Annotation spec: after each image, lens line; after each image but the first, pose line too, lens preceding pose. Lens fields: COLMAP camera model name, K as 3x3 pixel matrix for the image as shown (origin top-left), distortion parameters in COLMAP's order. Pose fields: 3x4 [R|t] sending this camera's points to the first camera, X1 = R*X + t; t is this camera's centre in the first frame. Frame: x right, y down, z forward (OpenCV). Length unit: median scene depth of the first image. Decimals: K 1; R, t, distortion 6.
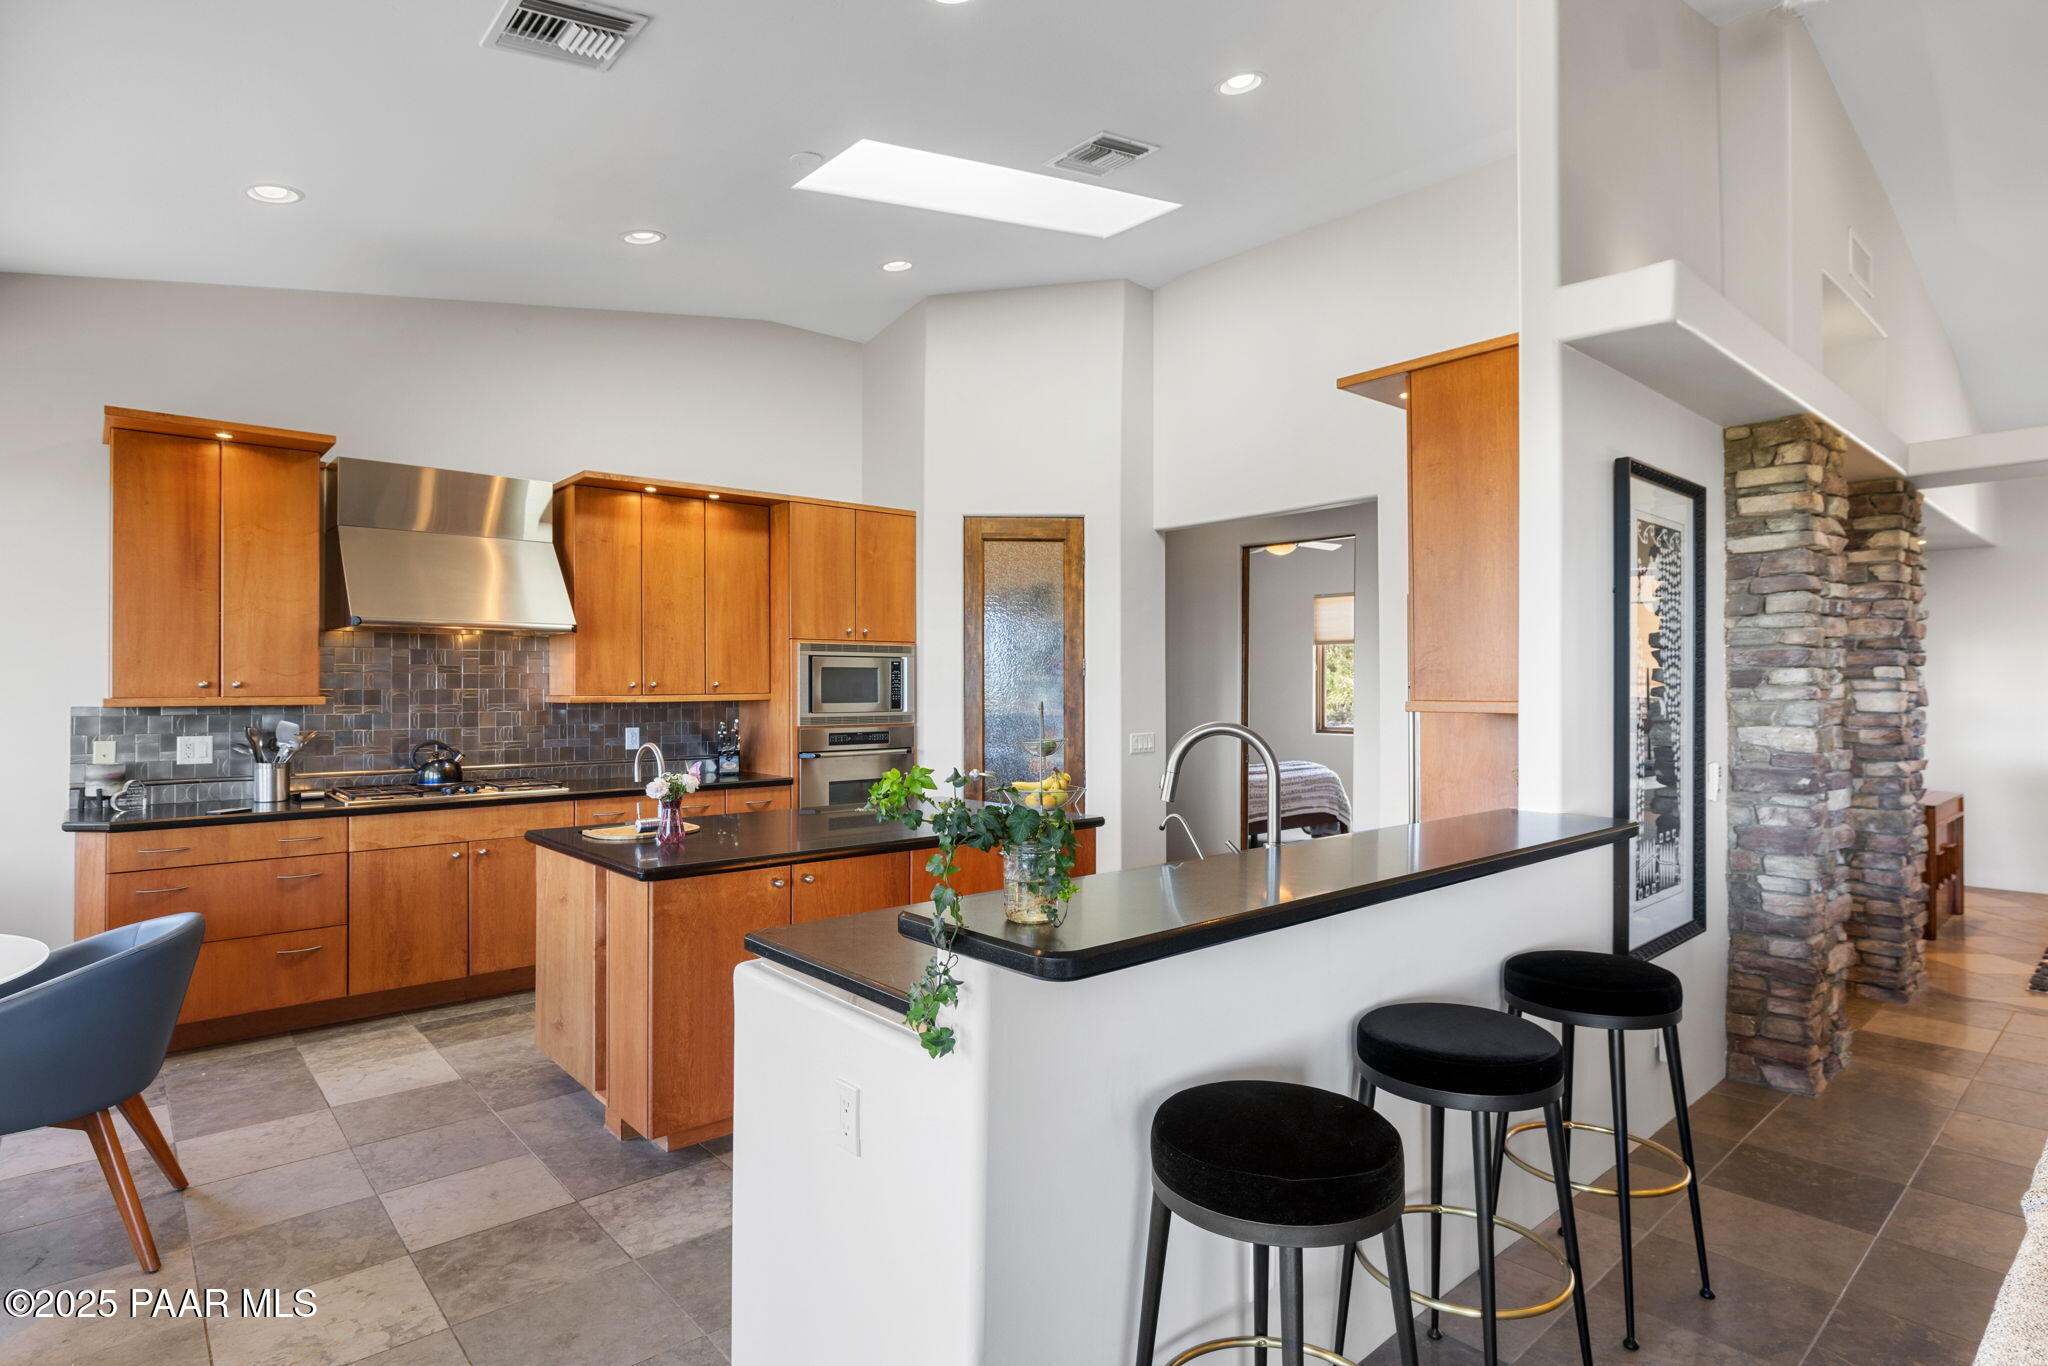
lens RADIAL K [[1078.9, 0, 1035.3], [0, 1078.9, 671.0], [0, 0, 1]] dist [0.005056, 0.000831]
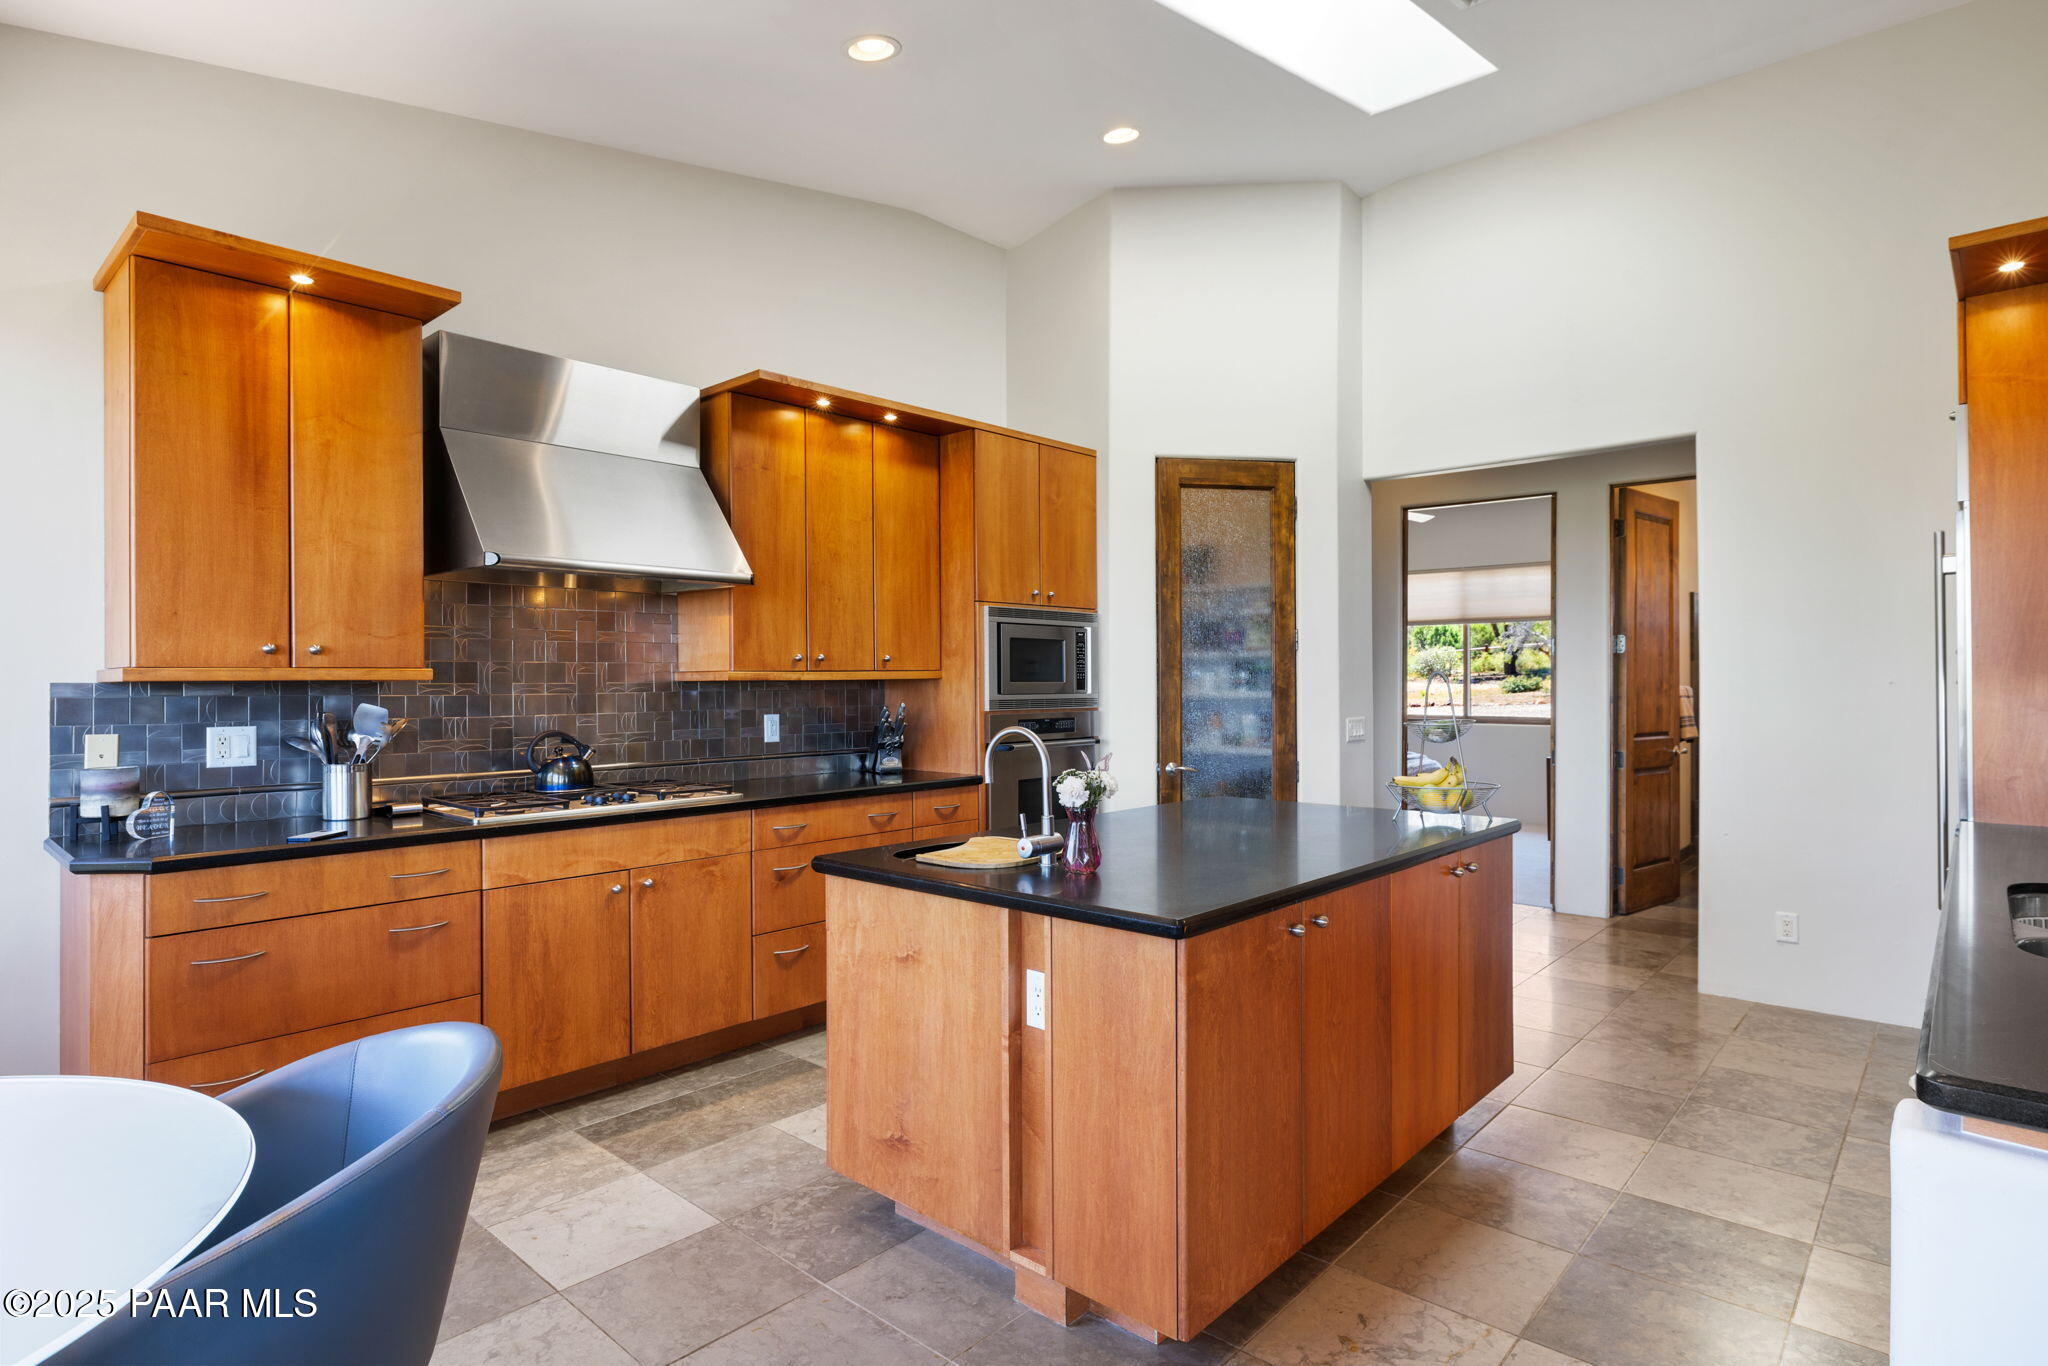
lens RADIAL K [[1078.9, 0, 1028.8], [0, 1078.9, 672.6], [0, 0, 1]] dist [0.005056, 0.000831]
pose [[0.992929, -0.002638, 0.118681, -0.350266], [0.002011, 0.999983, 0.005402, 0.022850], [-0.118693, -0.005125, 0.992918, 0.253753]]
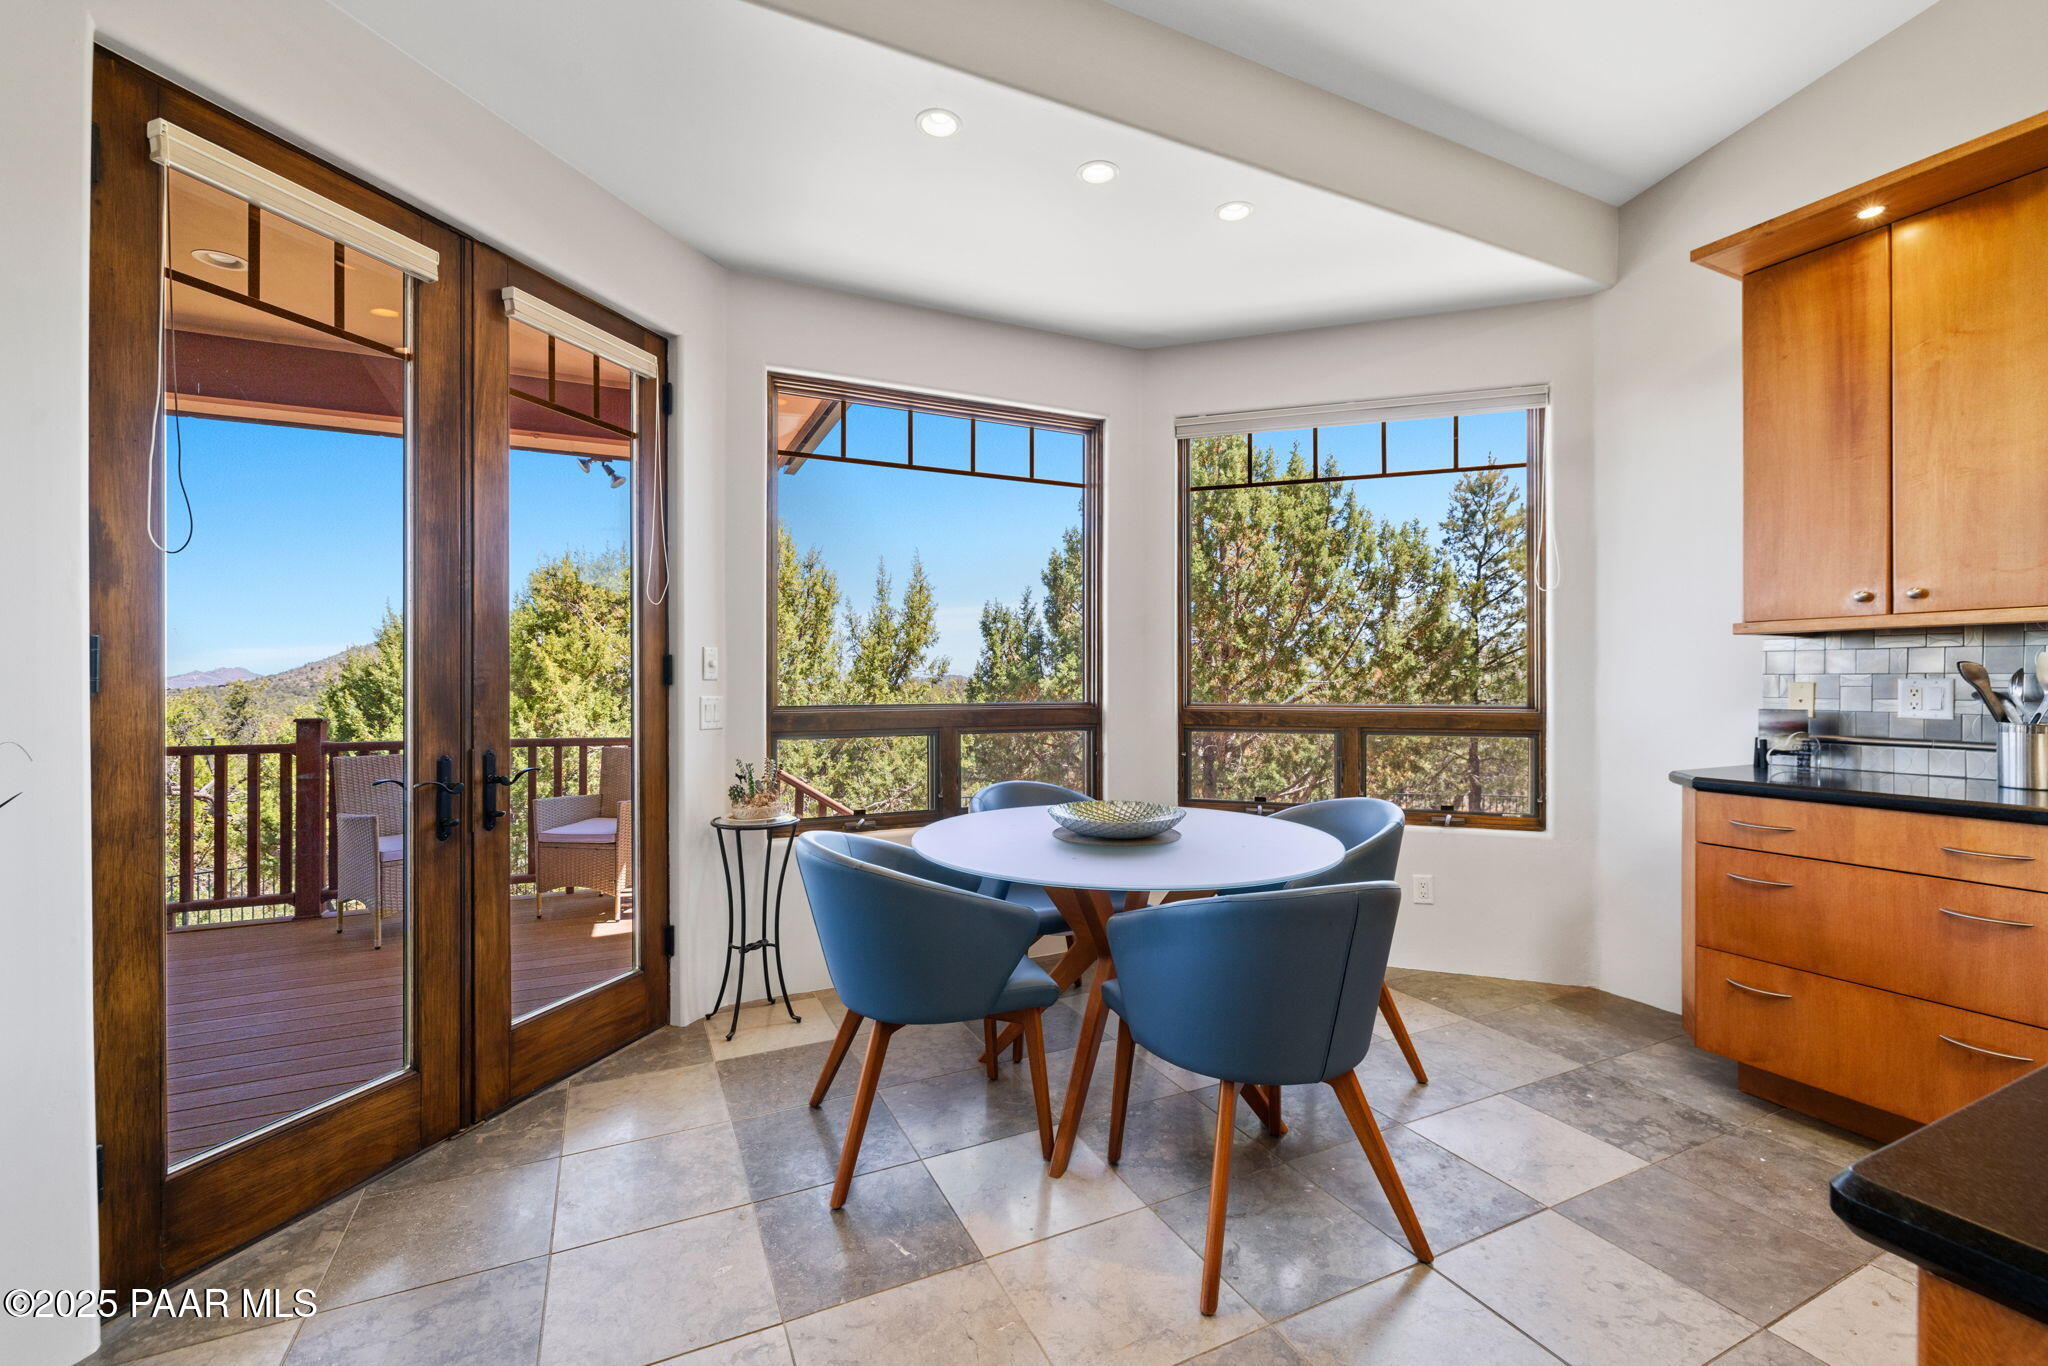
lens RADIAL K [[853.3, 0, 1023.2], [0, 853.3, 681.7], [0, 0, 1]] dist [-0.000309, 0.000143]
pose [[-0.268639, 0.003800, -0.963234, -0.106046], [0.010024, 0.999949, 0.001149, 0.055387], [0.963189, -0.009347, -0.268663, 0.591845]]
